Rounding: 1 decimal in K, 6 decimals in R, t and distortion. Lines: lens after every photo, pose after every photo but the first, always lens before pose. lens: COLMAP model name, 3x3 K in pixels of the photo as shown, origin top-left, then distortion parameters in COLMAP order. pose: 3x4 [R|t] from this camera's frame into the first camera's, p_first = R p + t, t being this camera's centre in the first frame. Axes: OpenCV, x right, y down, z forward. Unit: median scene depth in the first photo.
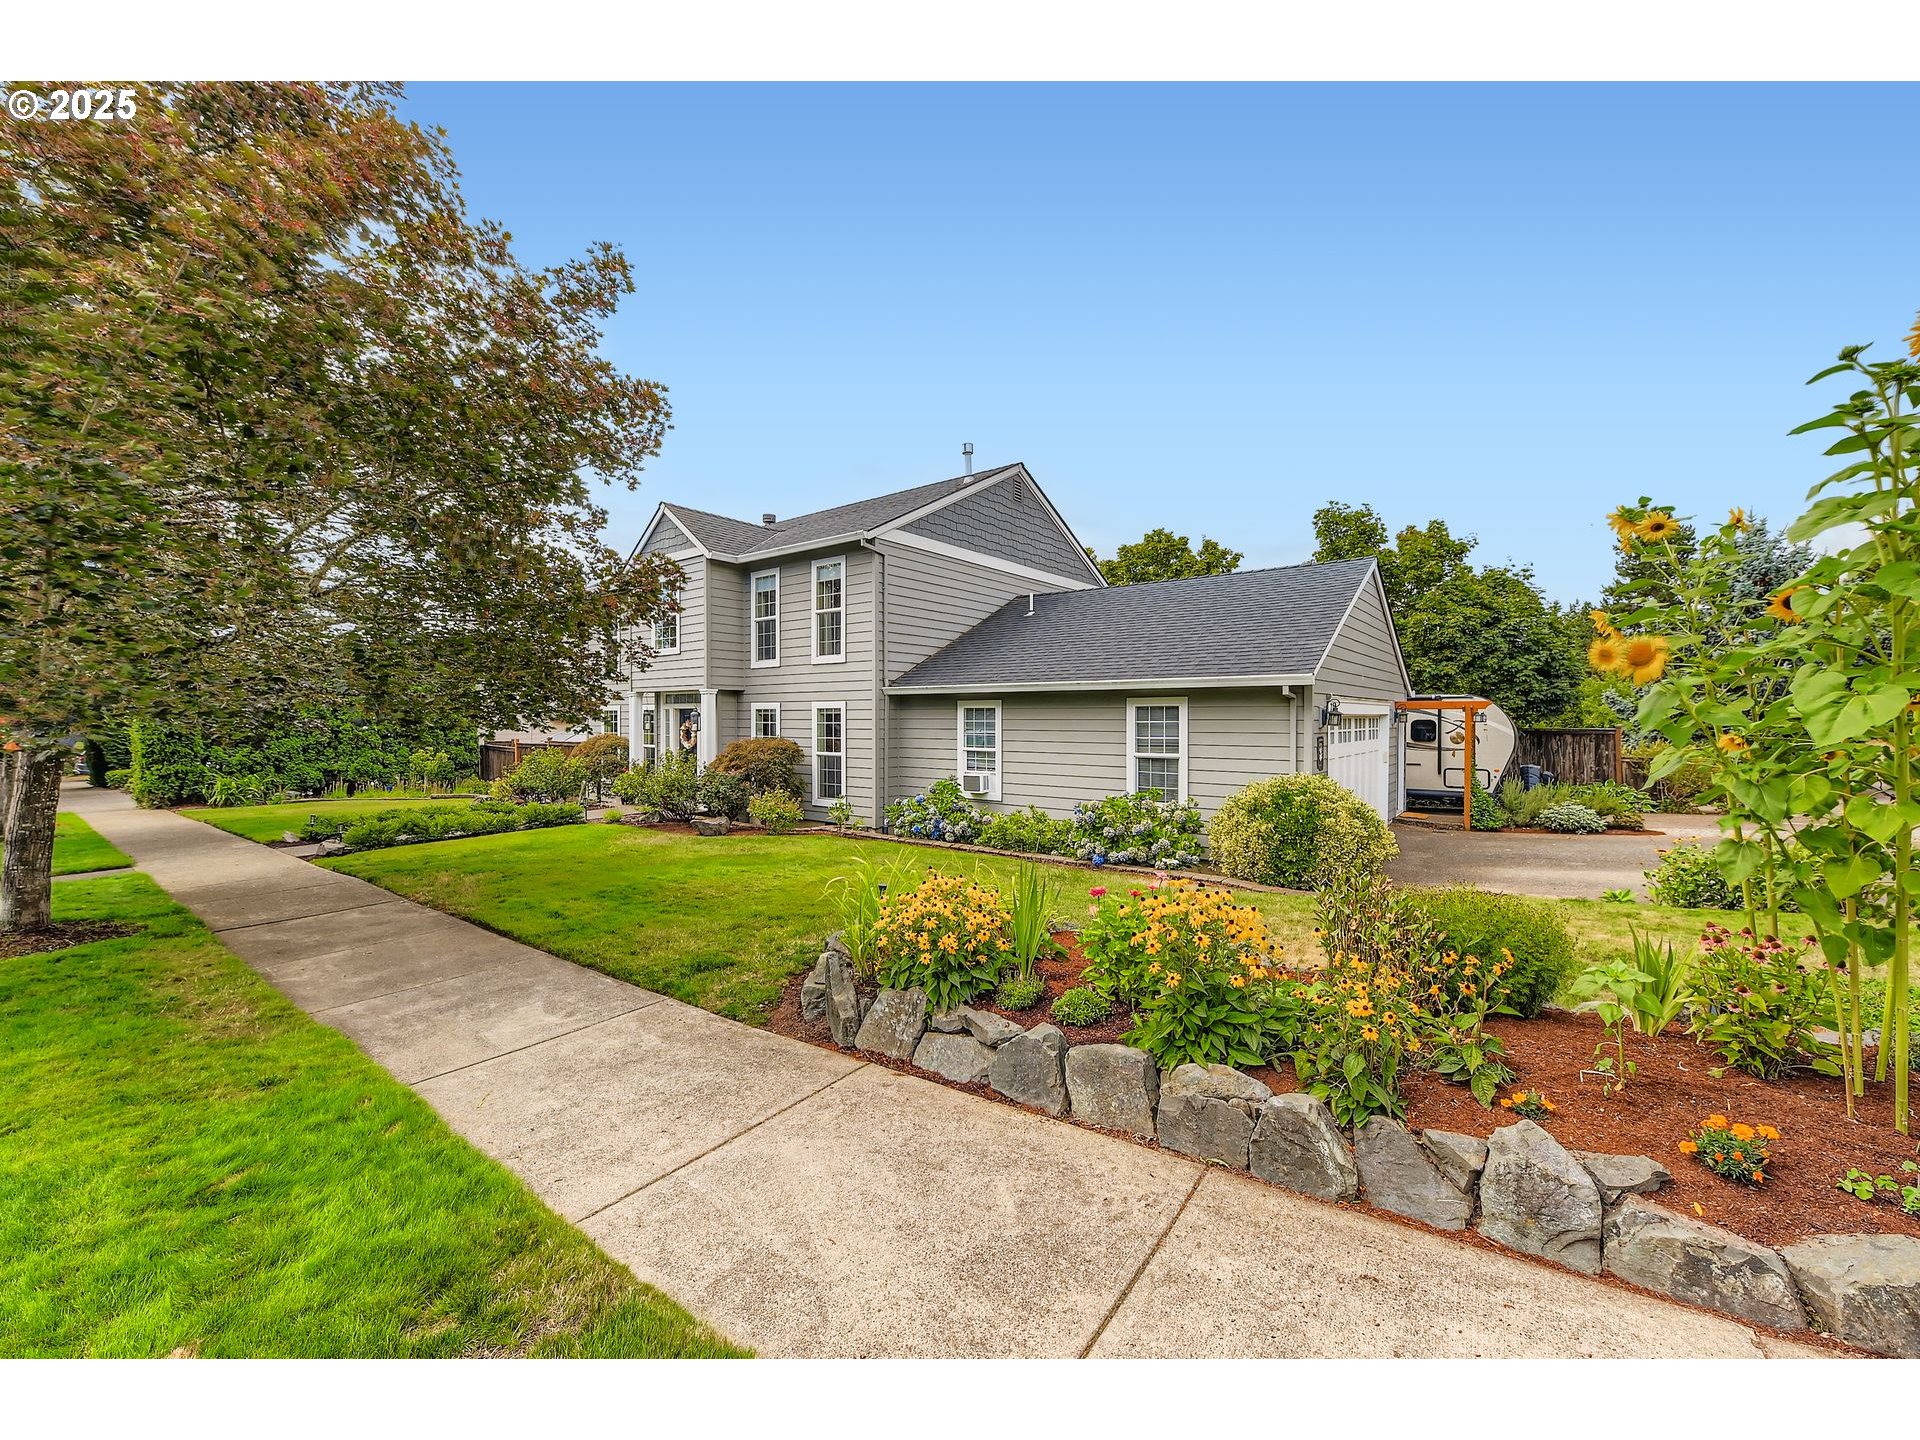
lens RADIAL K [[763.8, 0, 946.4], [0, 763.8, 731.1], [0, 0, 1]] dist [-0.002510, -0.000072]
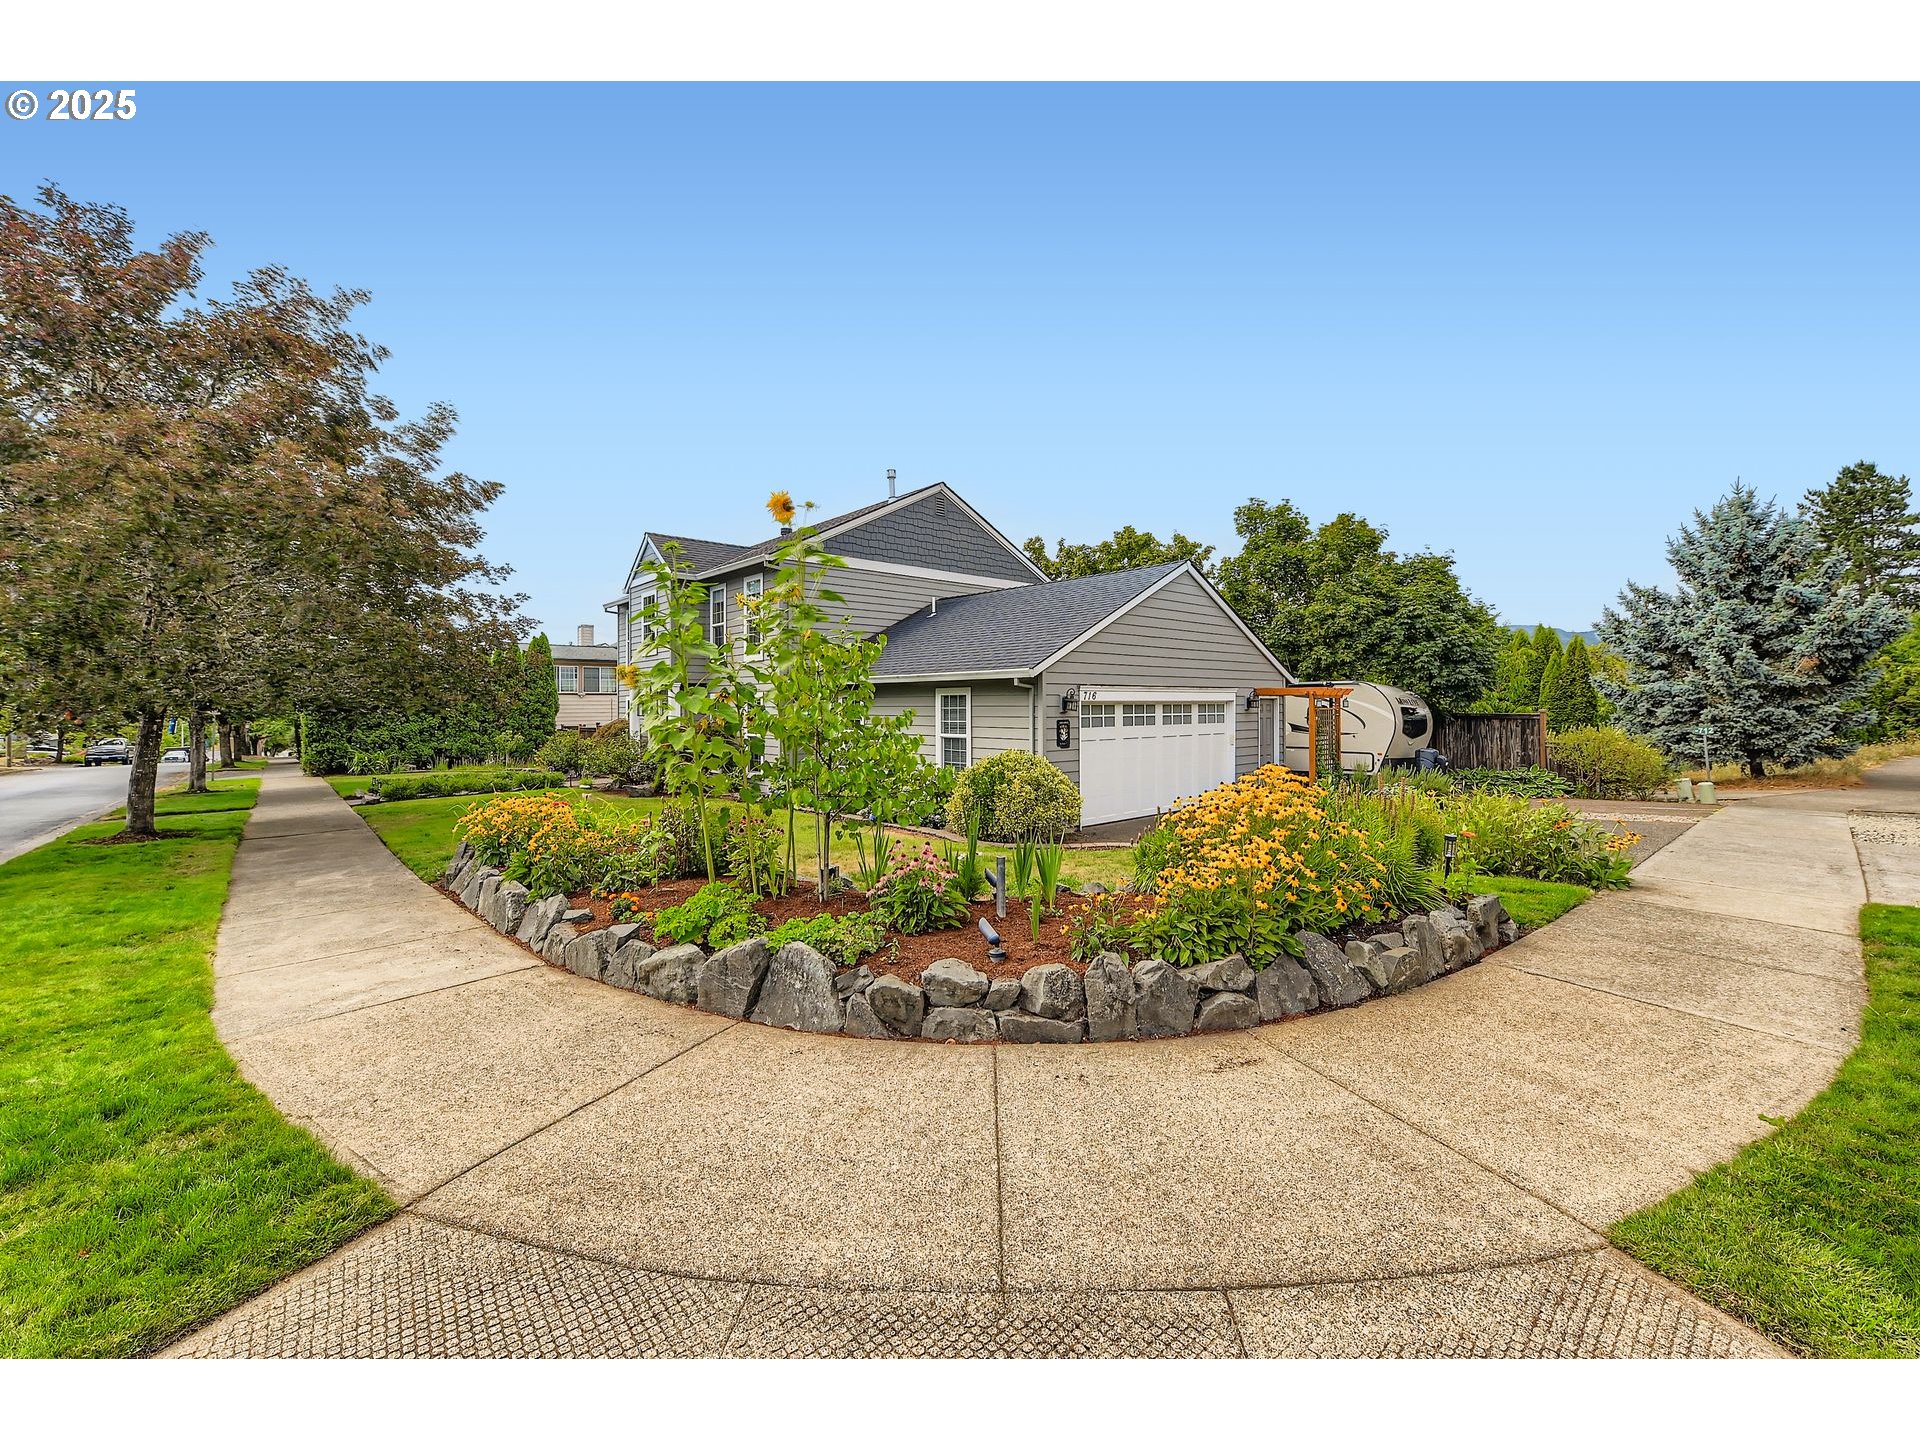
lens RADIAL K [[763.8, 0, 941.8], [0, 763.8, 715.7], [0, 0, 1]] dist [-0.002510, -0.000072]
pose [[0.983237, -0.001729, -0.182324, 0.316449], [0.001037, 0.999992, -0.003890, 0.002994], [0.182329, 0.003635, 0.983231, -0.128881]]
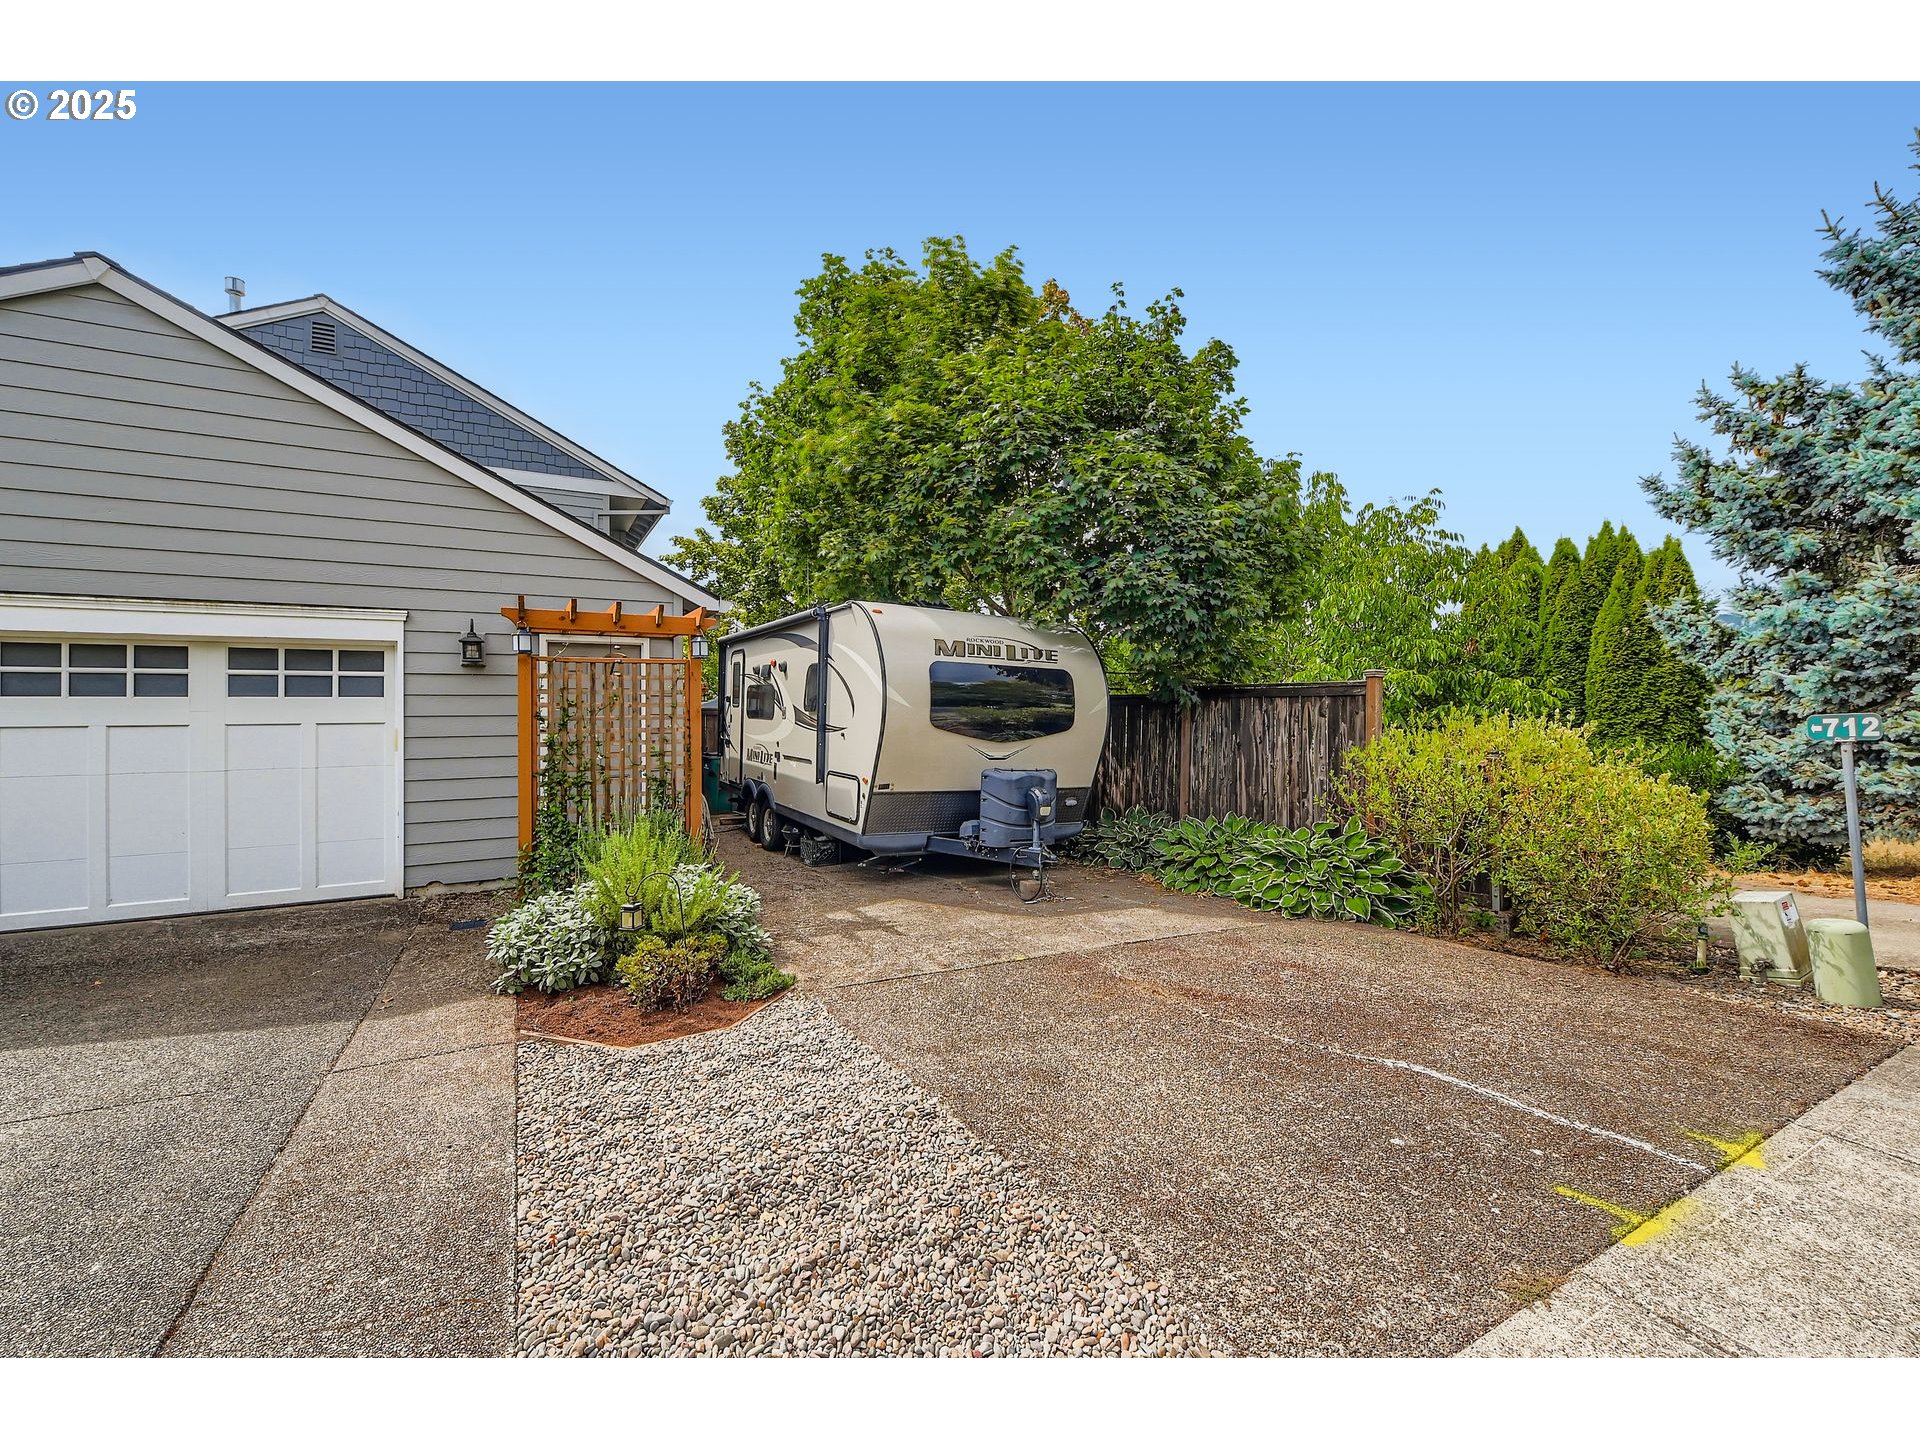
lens RADIAL K [[763.8, 0, 942.1], [0, 763.8, 713.6], [0, 0, 1]] dist [-0.002510, -0.000072]
pose [[0.923276, 0.006266, -0.384085, 0.897222], [-0.006843, 0.999977, -0.000135, 0.015893], [0.384076, 0.002753, 0.923298, 0.620567]]
